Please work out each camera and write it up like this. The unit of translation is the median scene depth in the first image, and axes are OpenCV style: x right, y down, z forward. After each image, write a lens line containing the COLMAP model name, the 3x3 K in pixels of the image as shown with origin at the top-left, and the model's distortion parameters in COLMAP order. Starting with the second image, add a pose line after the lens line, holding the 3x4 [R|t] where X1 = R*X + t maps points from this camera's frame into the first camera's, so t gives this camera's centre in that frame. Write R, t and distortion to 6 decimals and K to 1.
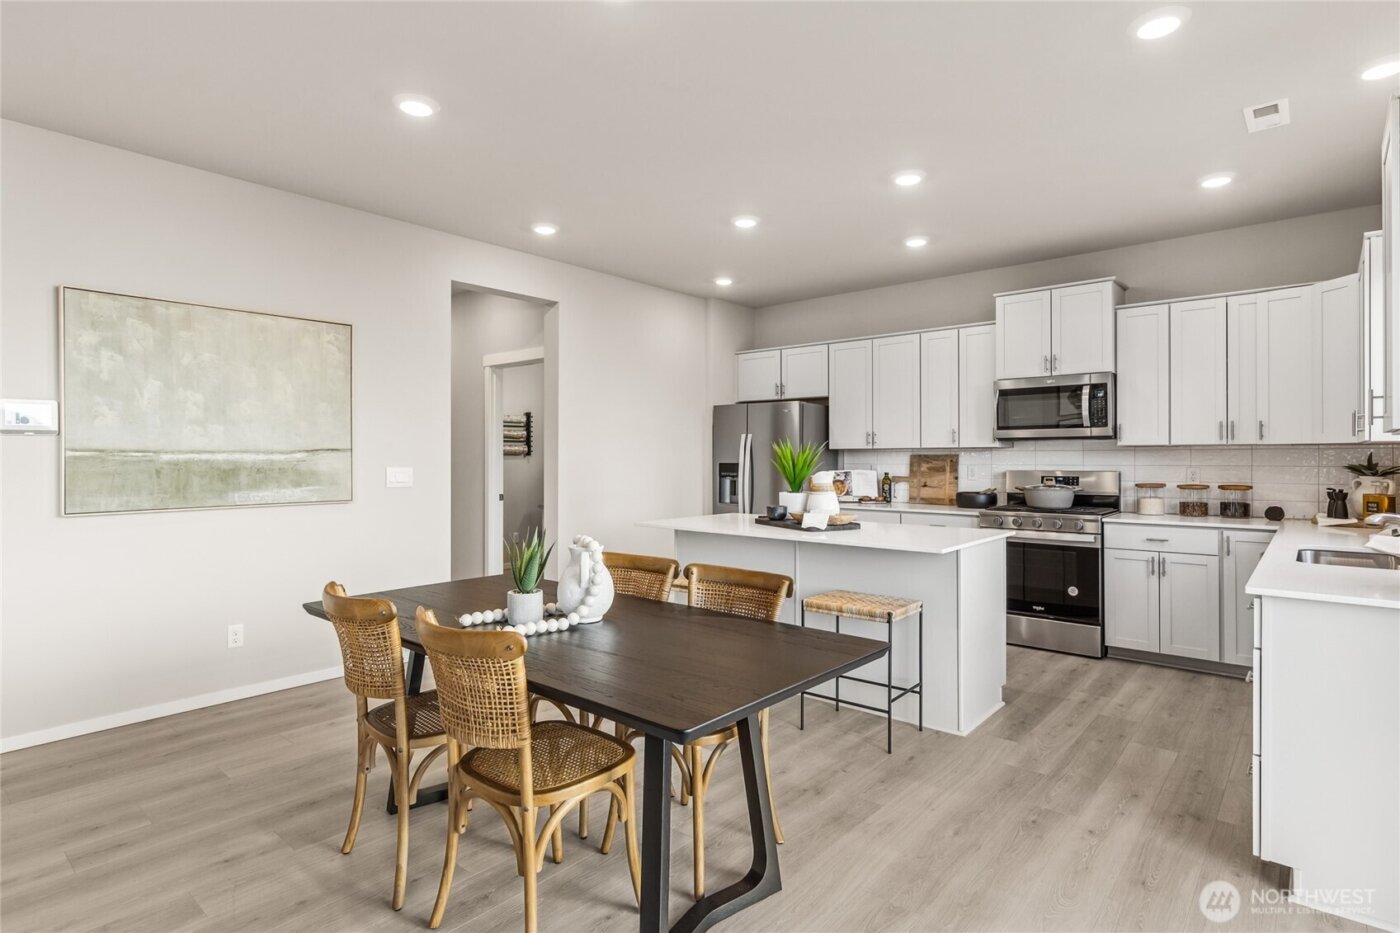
lens RADIAL K [[736.3, 0, 705.6], [0, 736.3, 463.4], [0, 0, 1]] dist [0.023147, 0.000509]
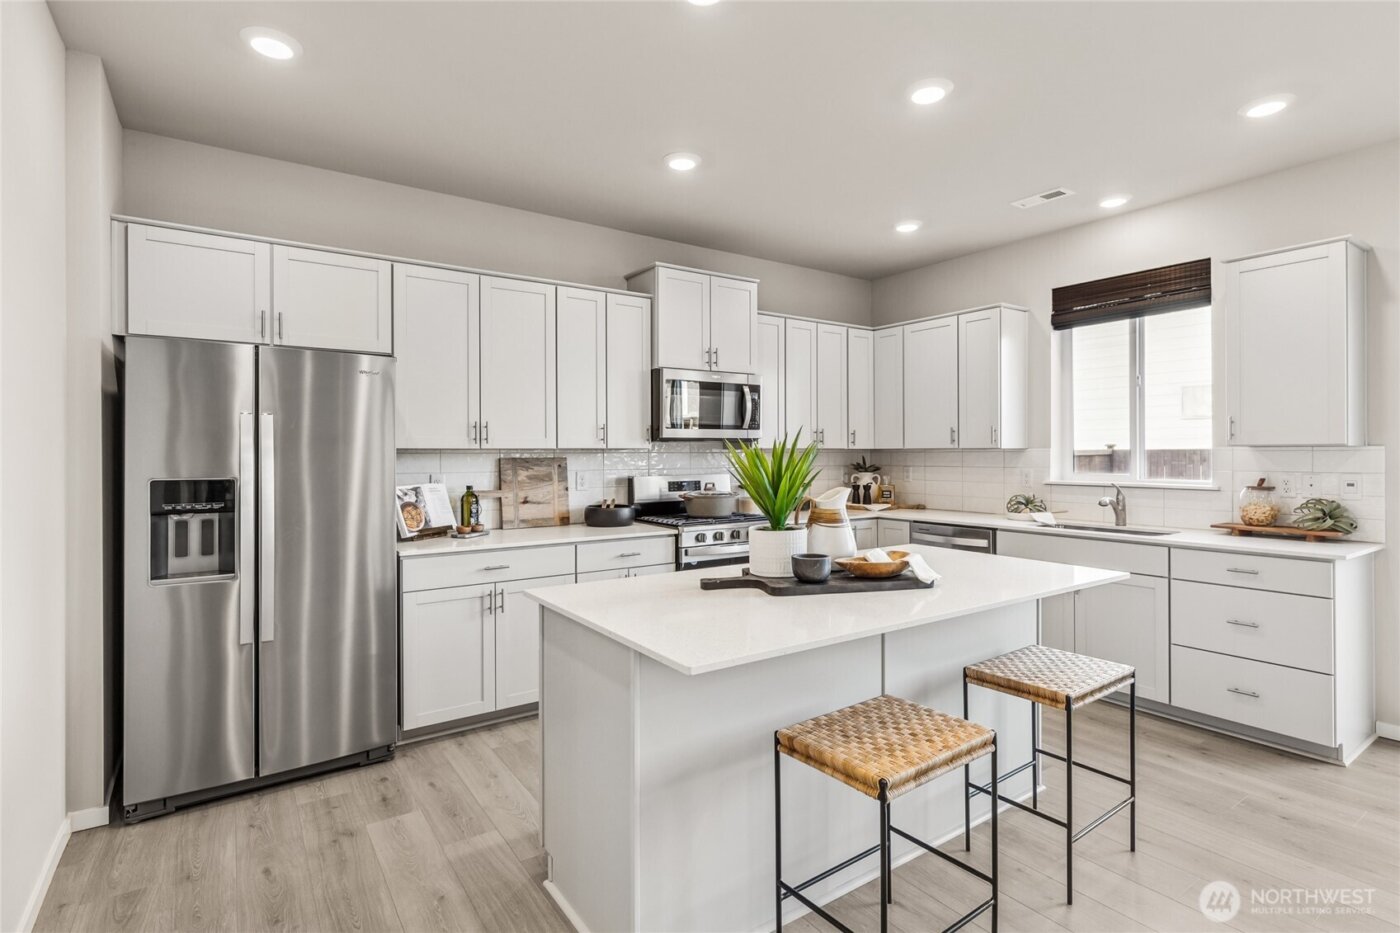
lens RADIAL K [[679.3, 0, 706.7], [0, 679.3, 452.0], [0, 0, 1]] dist [-0.004245, -0.000495]
pose [[0.253195, 0.003038, 0.967410, -0.328280], [0.013745, 0.999883, -0.006738, -0.012061], [-0.967317, 0.015003, 0.253124, 0.764922]]
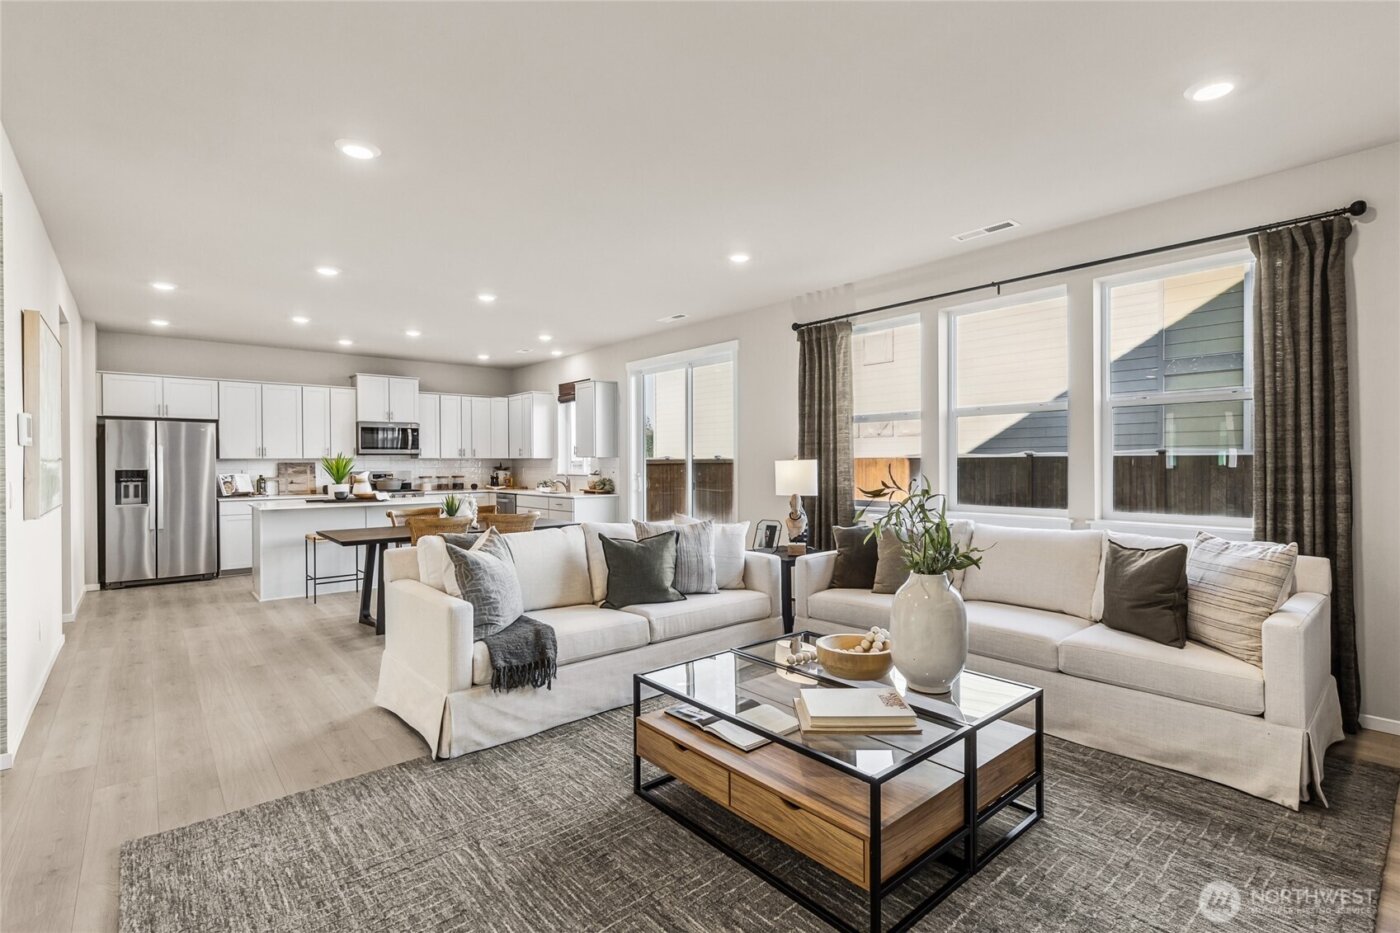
lens RADIAL K [[654.4, 0, 706.5], [0, 654.4, 465.8], [0, 0, 1]] dist [0.002213, 0.000235]
pose [[0.166703, -0.005929, 0.985989, -1.044515], [0.012198, 0.999918, 0.003951, -0.000095], [-0.985932, 0.011368, 0.166761, -0.099504]]
